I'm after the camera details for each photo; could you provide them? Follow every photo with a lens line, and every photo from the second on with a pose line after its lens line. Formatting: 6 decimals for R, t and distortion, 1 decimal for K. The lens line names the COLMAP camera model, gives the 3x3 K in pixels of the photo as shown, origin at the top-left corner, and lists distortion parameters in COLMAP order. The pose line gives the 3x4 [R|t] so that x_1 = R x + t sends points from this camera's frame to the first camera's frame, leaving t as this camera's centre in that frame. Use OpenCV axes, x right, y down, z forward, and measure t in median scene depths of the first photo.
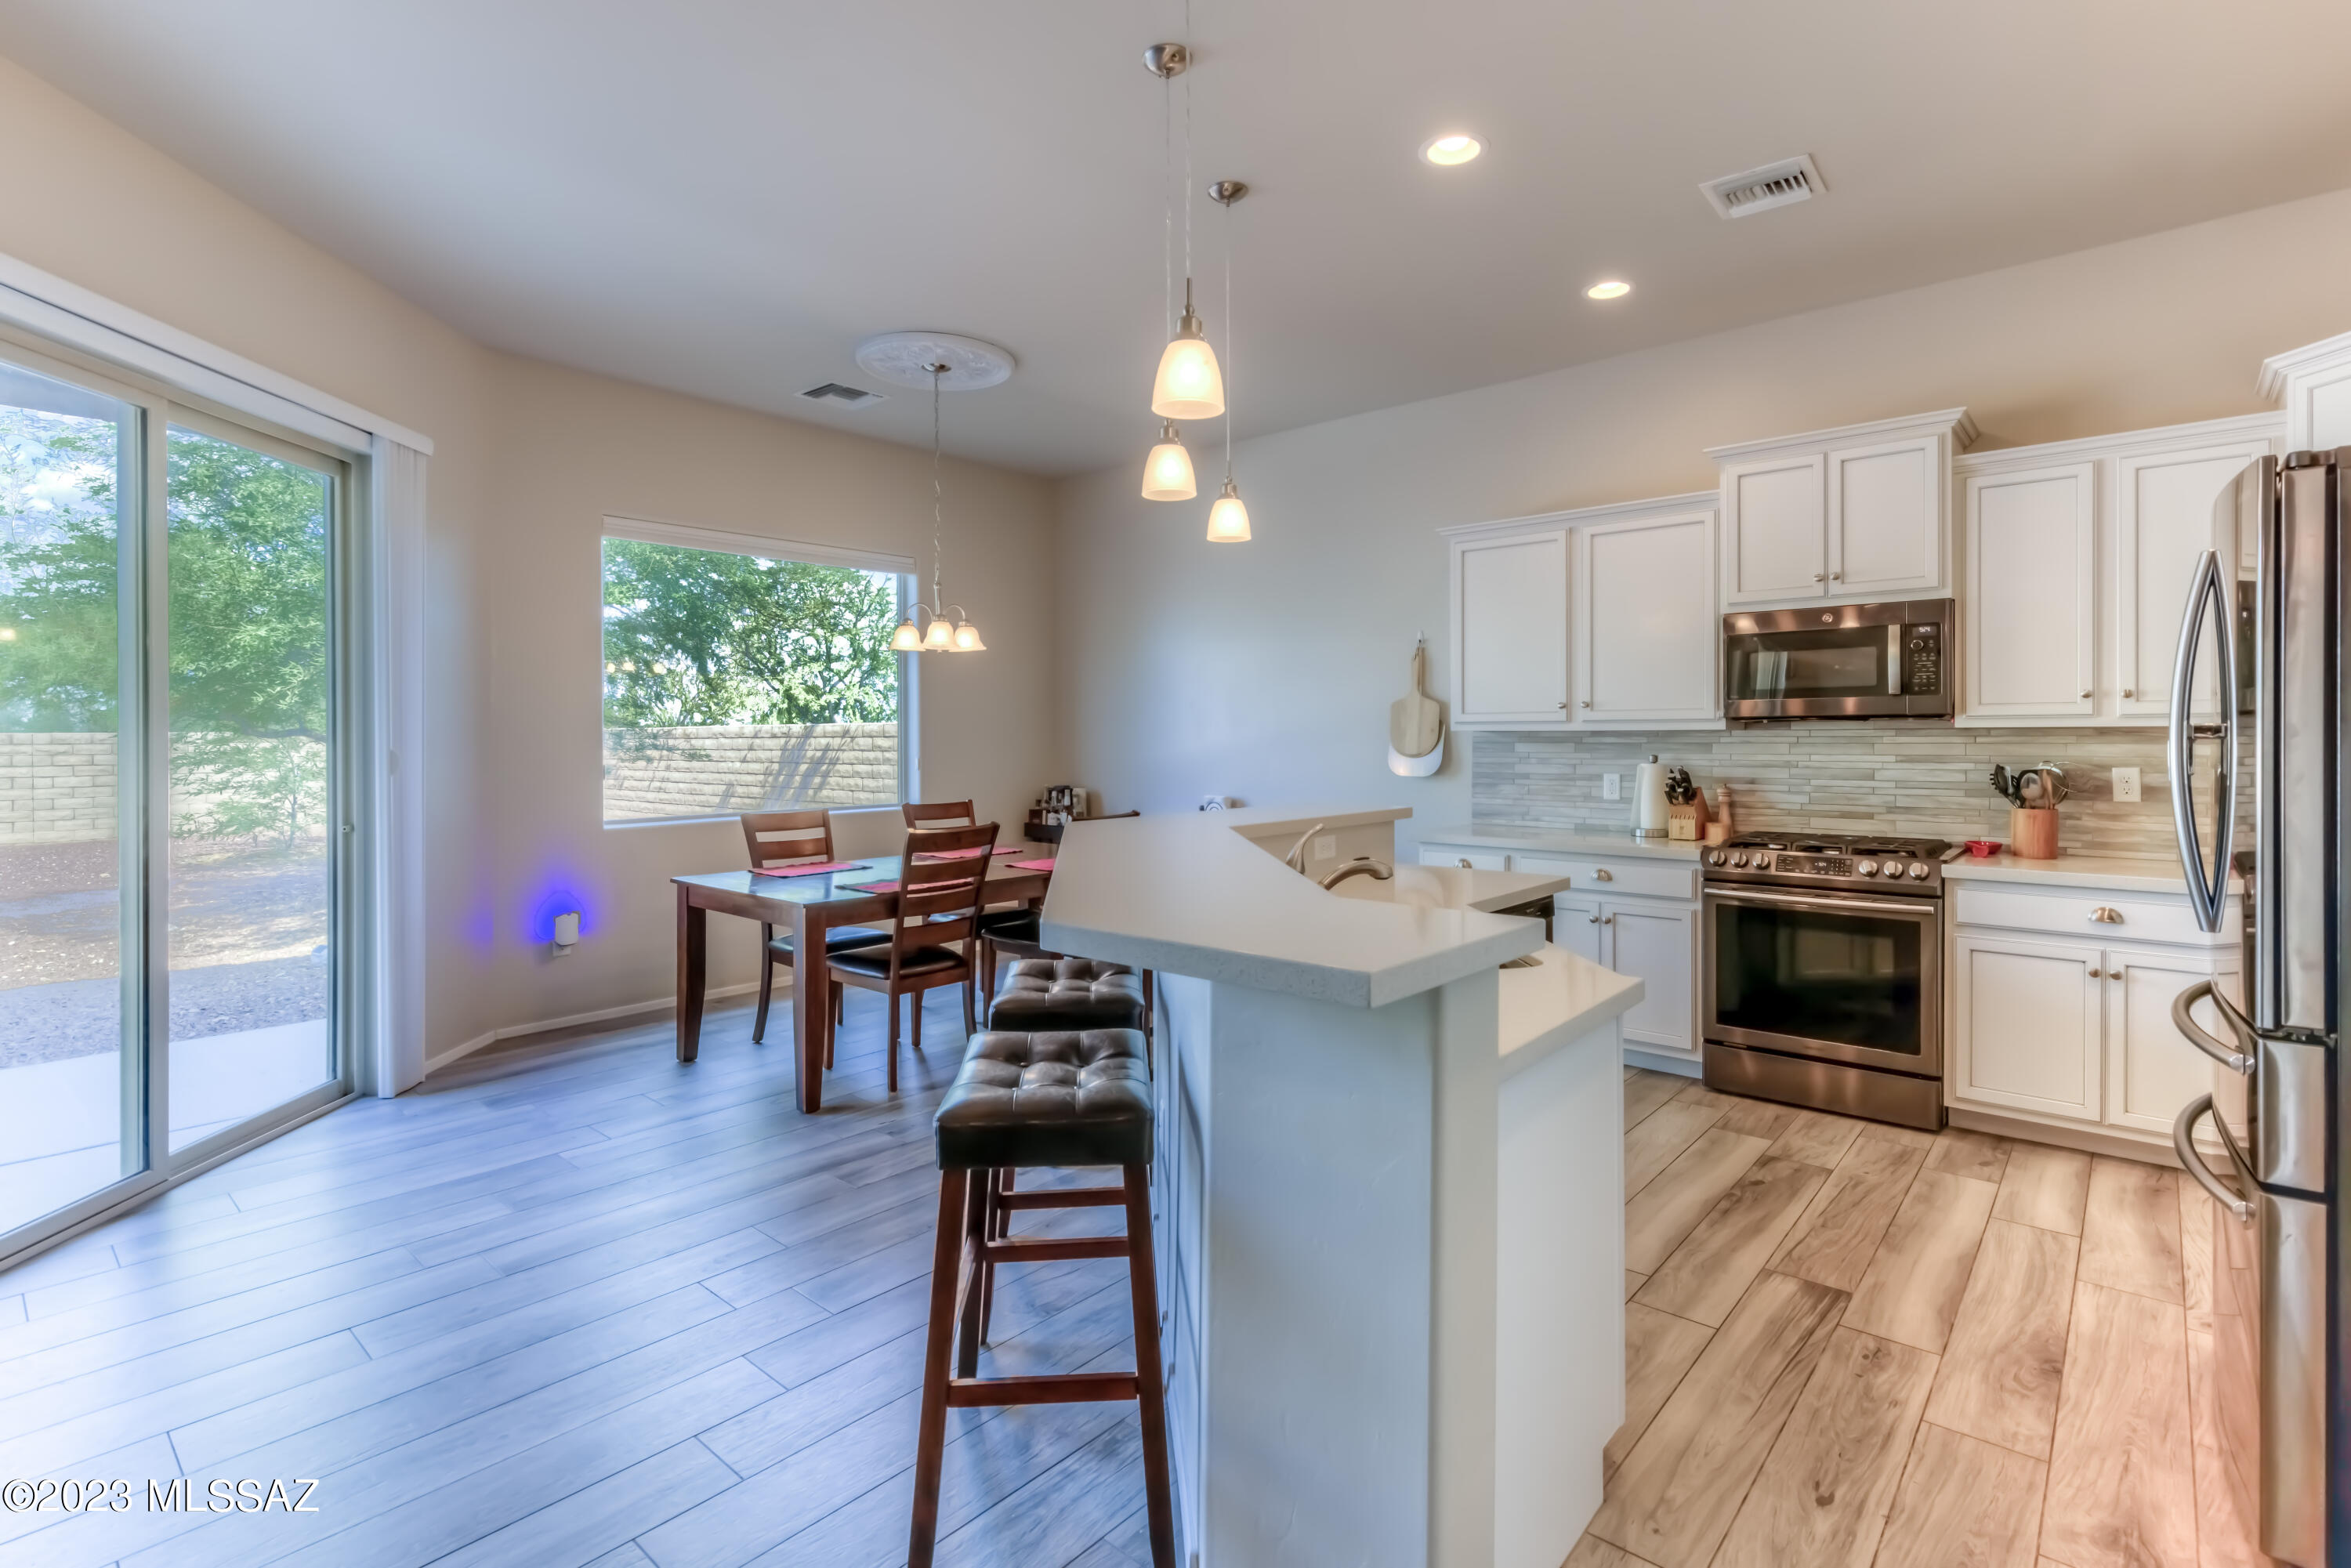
lens RADIAL K [[1090.4, 0, 1207.1], [0, 1090.4, 743.5], [0, 0, 1]] dist [-0.001501, -0.004380]
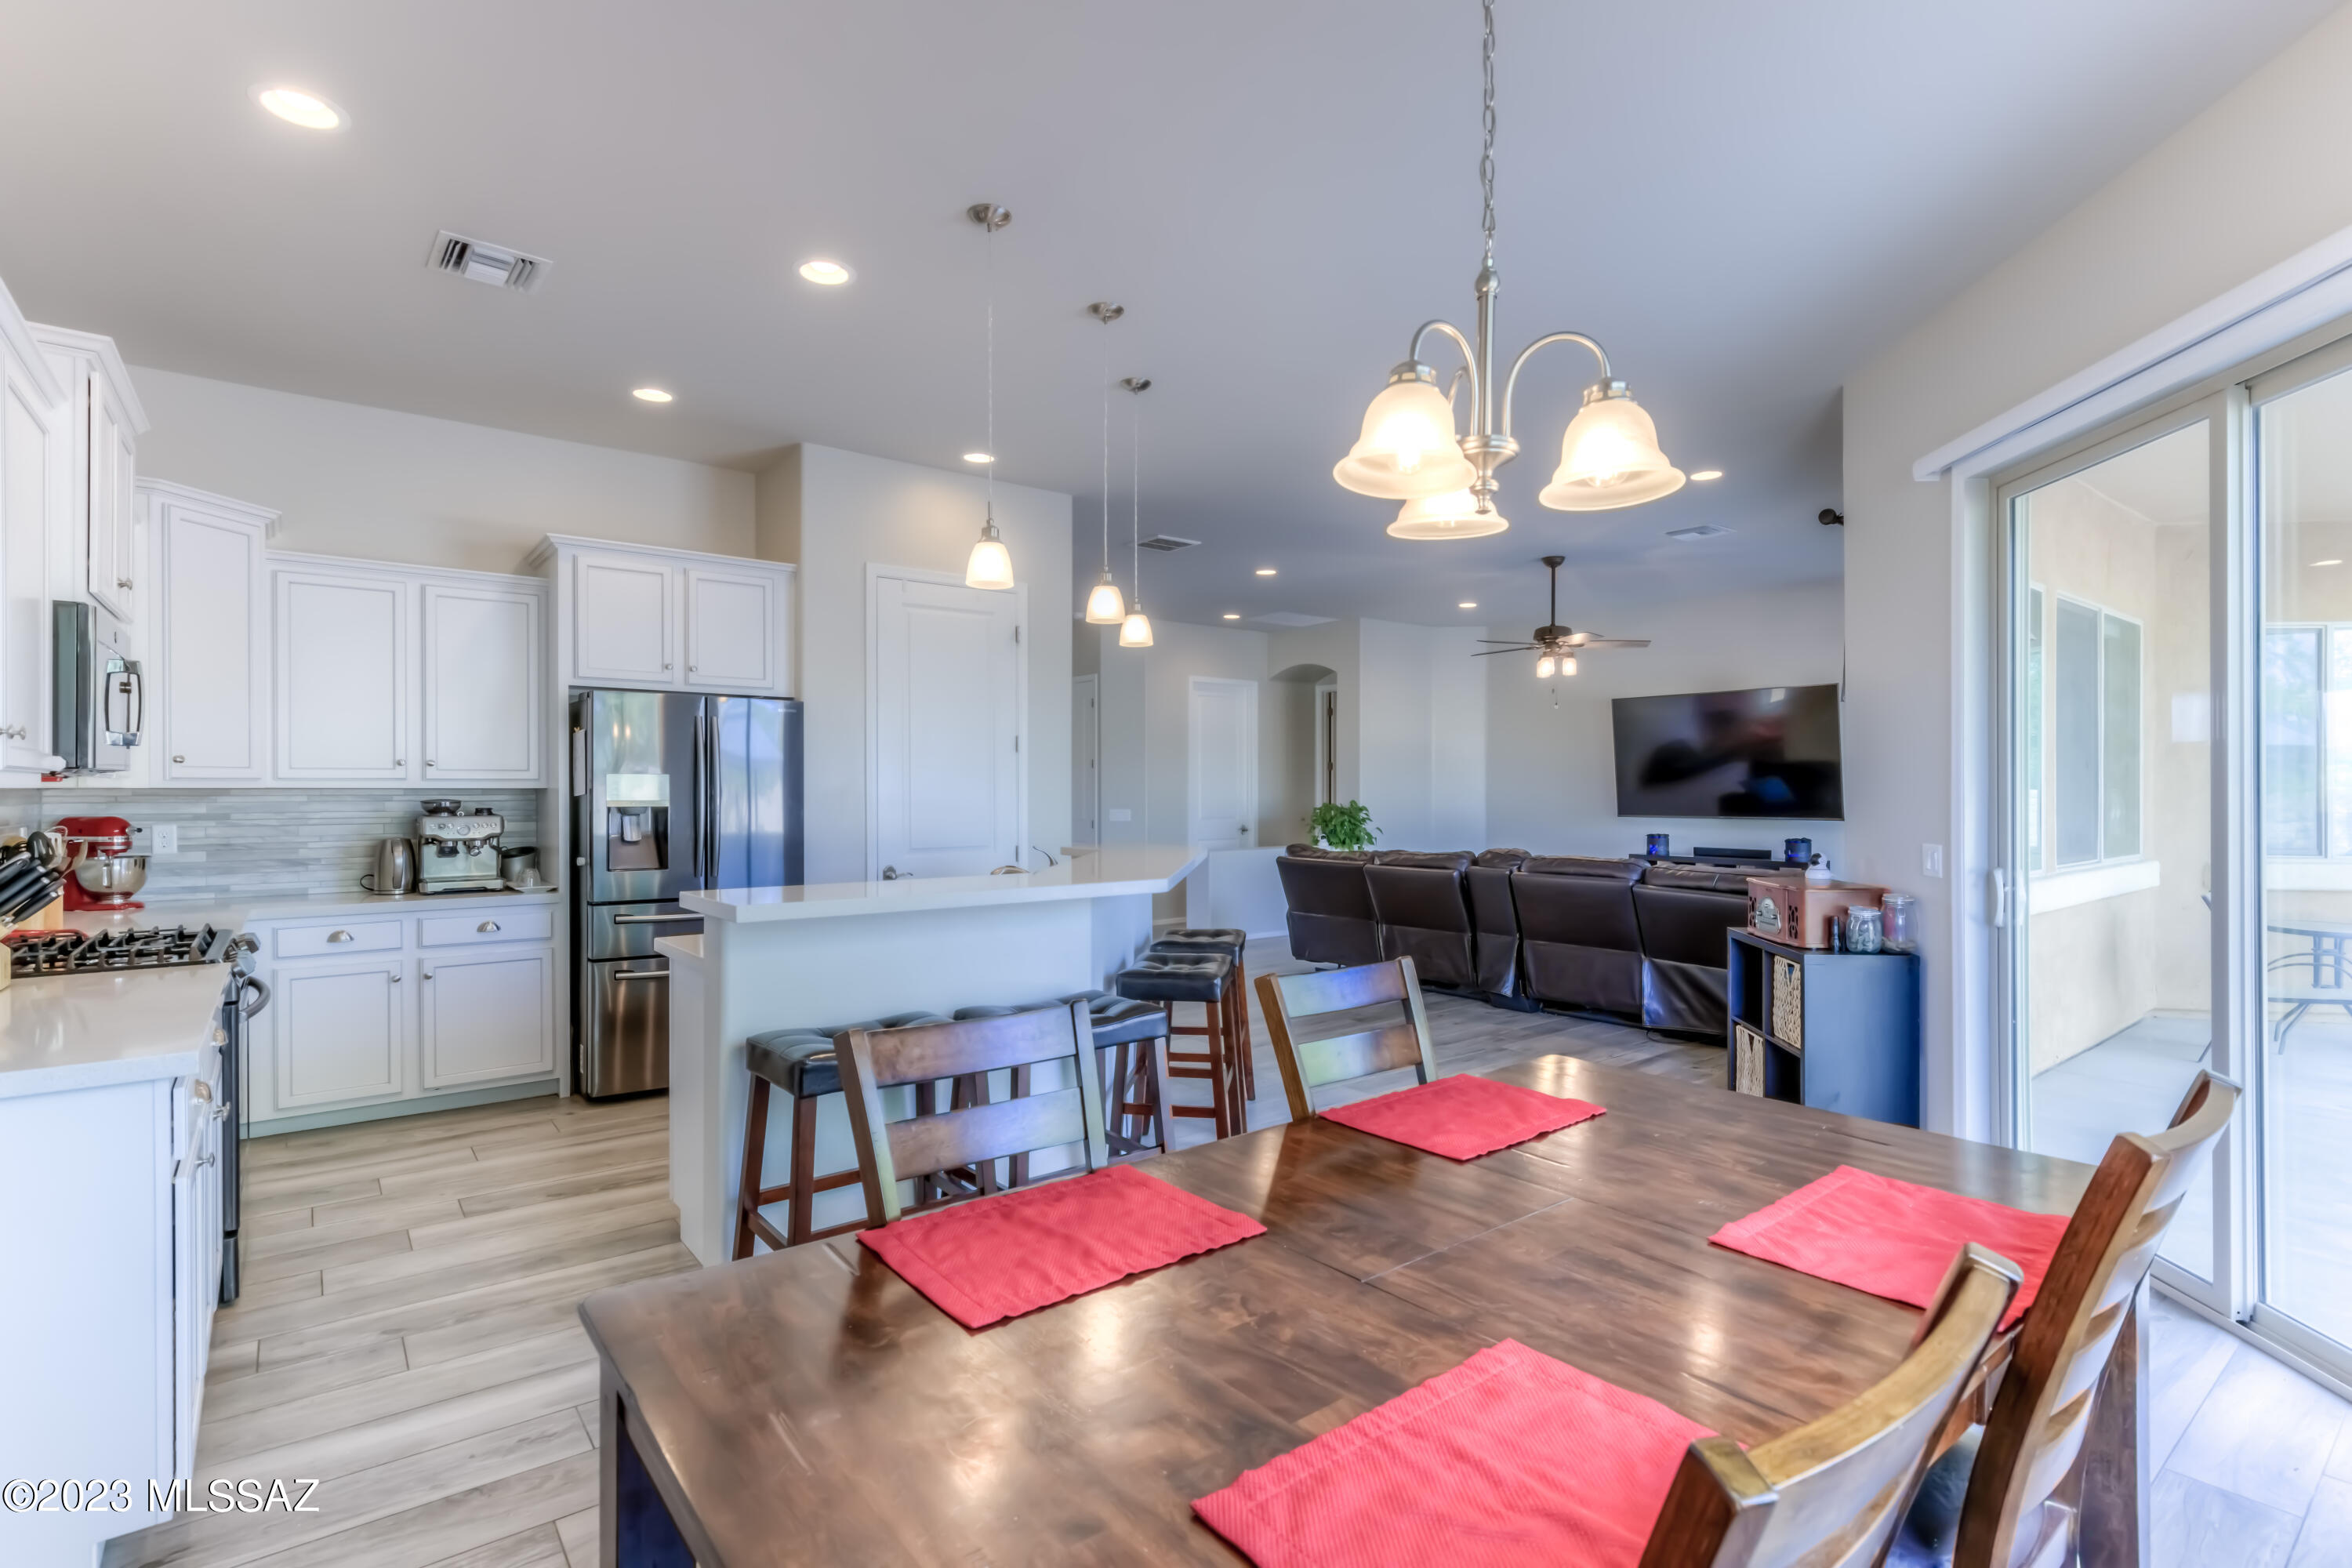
lens RADIAL K [[1138.0, 0, 1159.9], [0, 1138.0, 788.5], [0, 0, 1]] dist [-0.004114, -0.000010]
pose [[-0.977691, 0.002346, 0.210036, -0.277359], [0.003216, 0.999988, 0.003801, -0.013598], [-0.210024, 0.004392, -0.977686, 1.584675]]
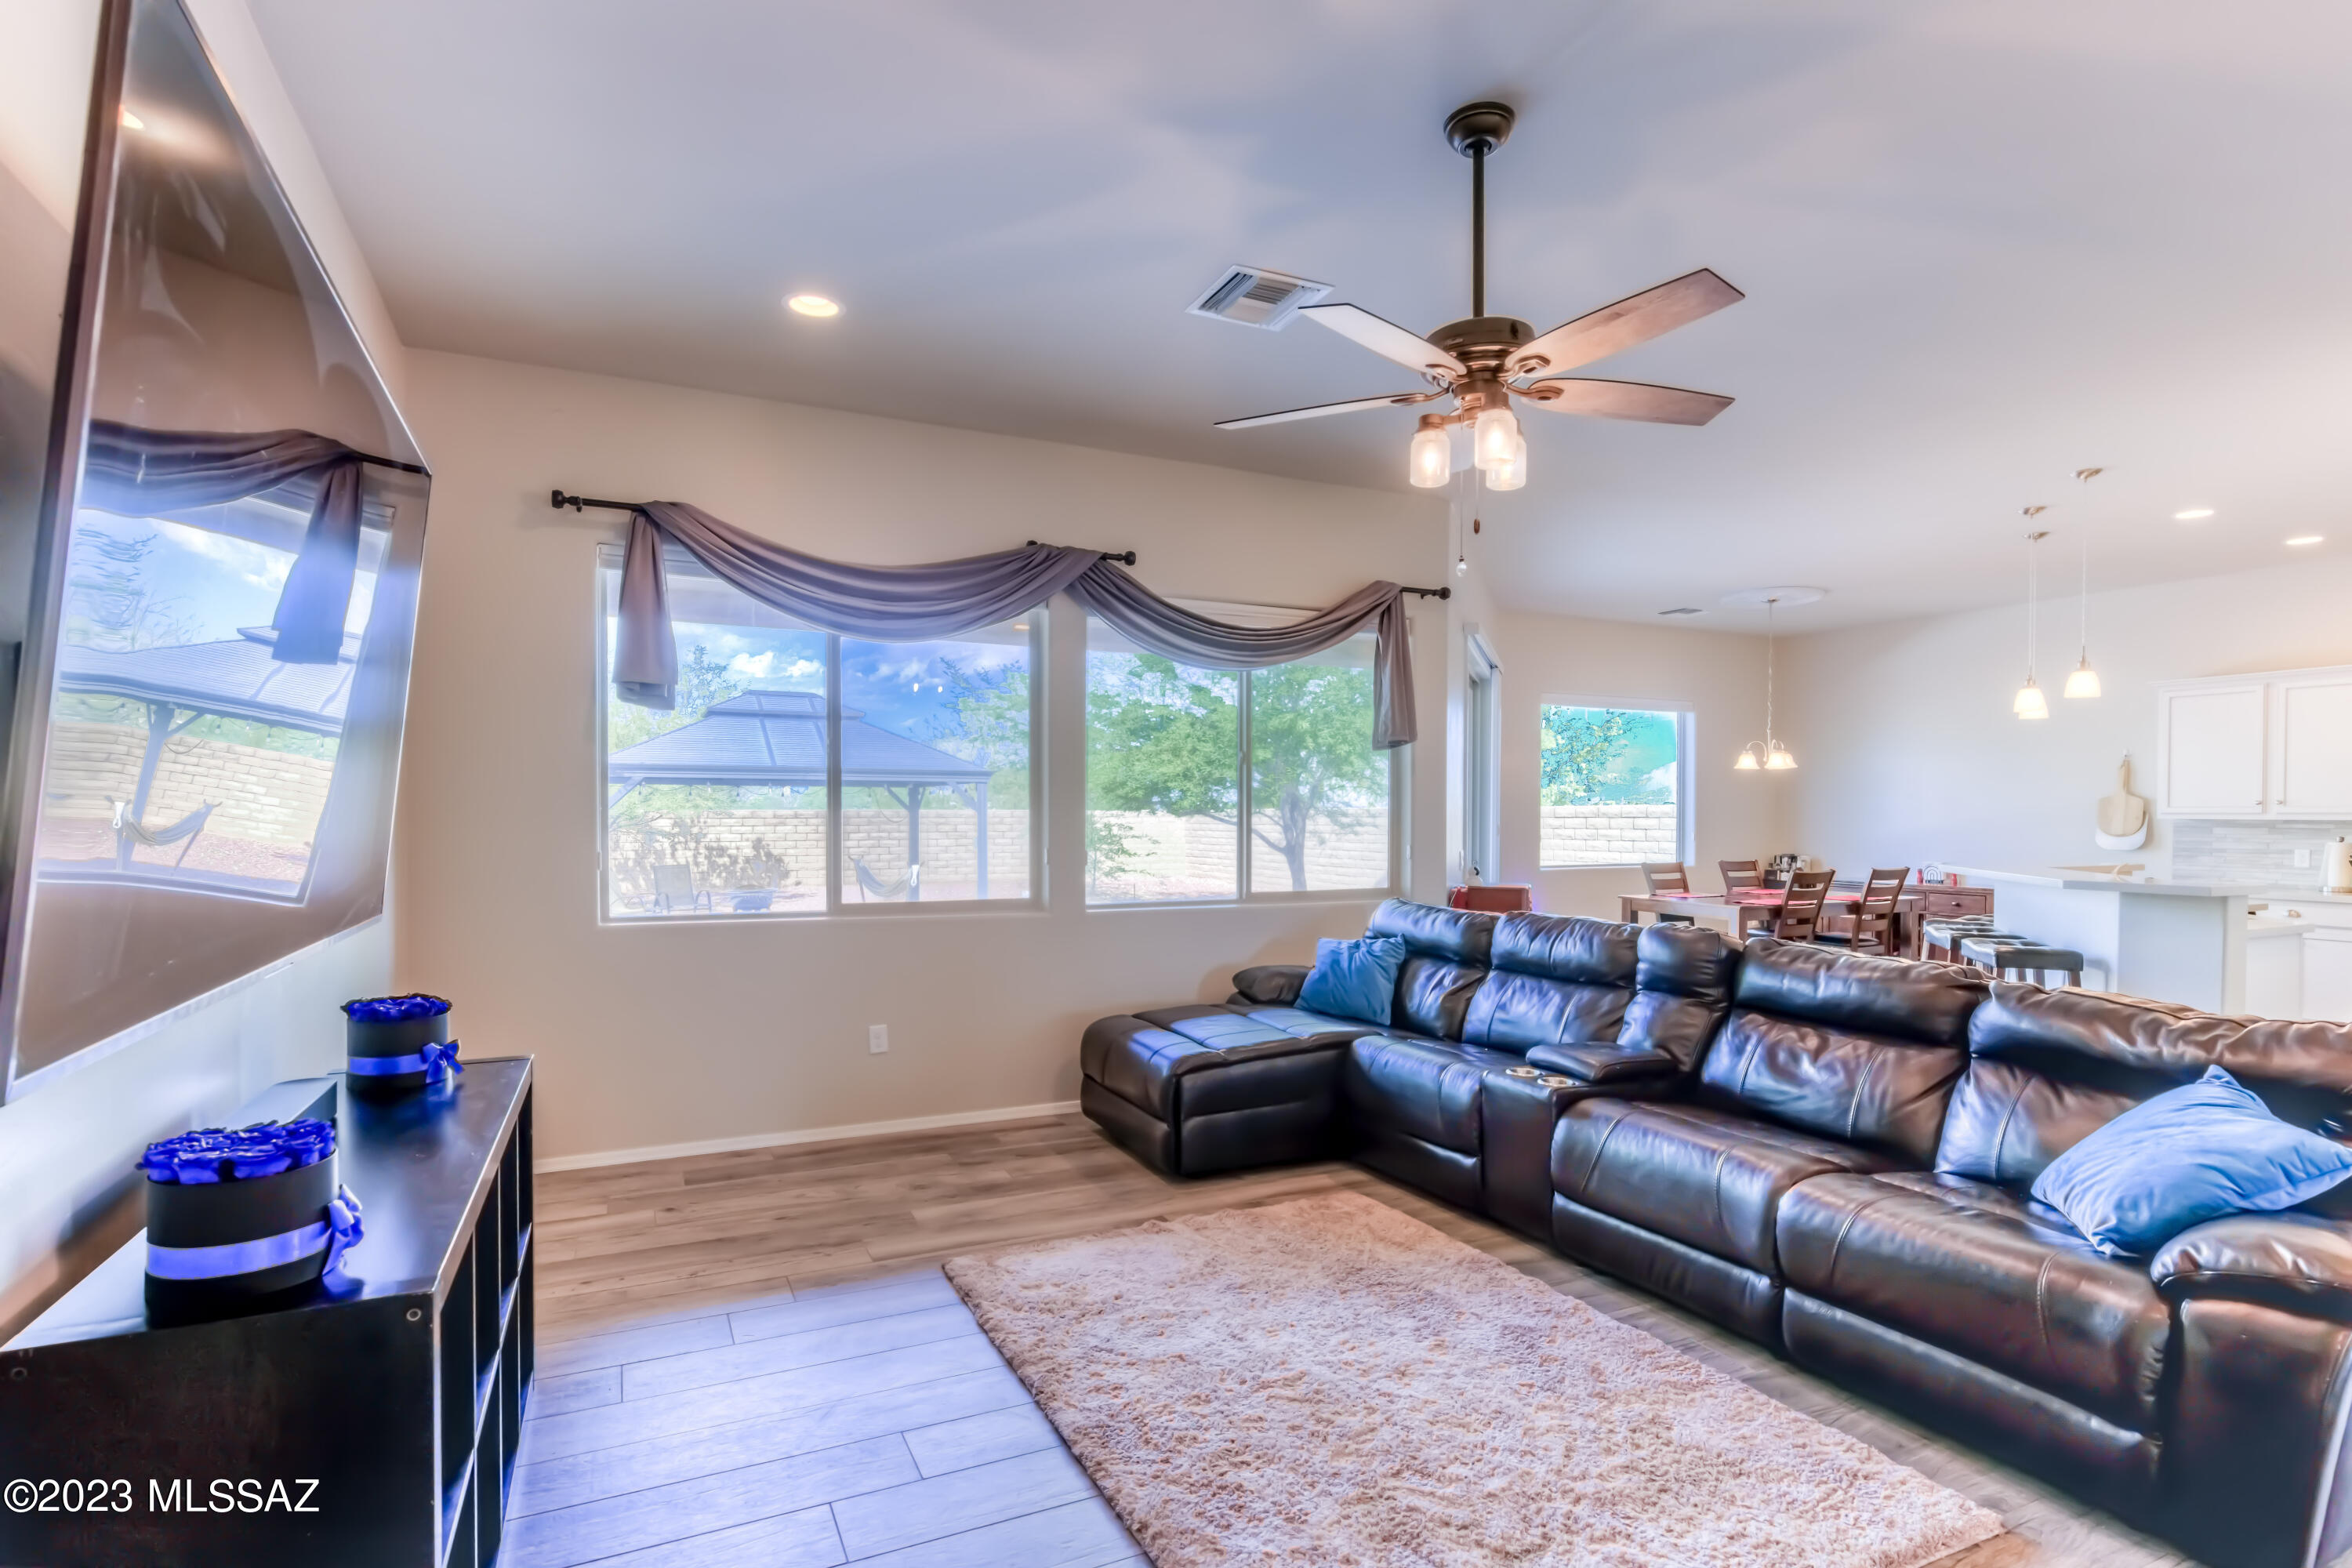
lens RADIAL K [[1138.0, 0, 1153.0], [0, 1138.0, 831.6], [0, 0, 1]] dist [-0.004114, -0.000010]
pose [[0.903218, 0.014142, -0.428948, -0.432299], [-0.011788, 0.999897, 0.008144, 0.011786], [0.429020, -0.002300, 0.903292, -1.211824]]
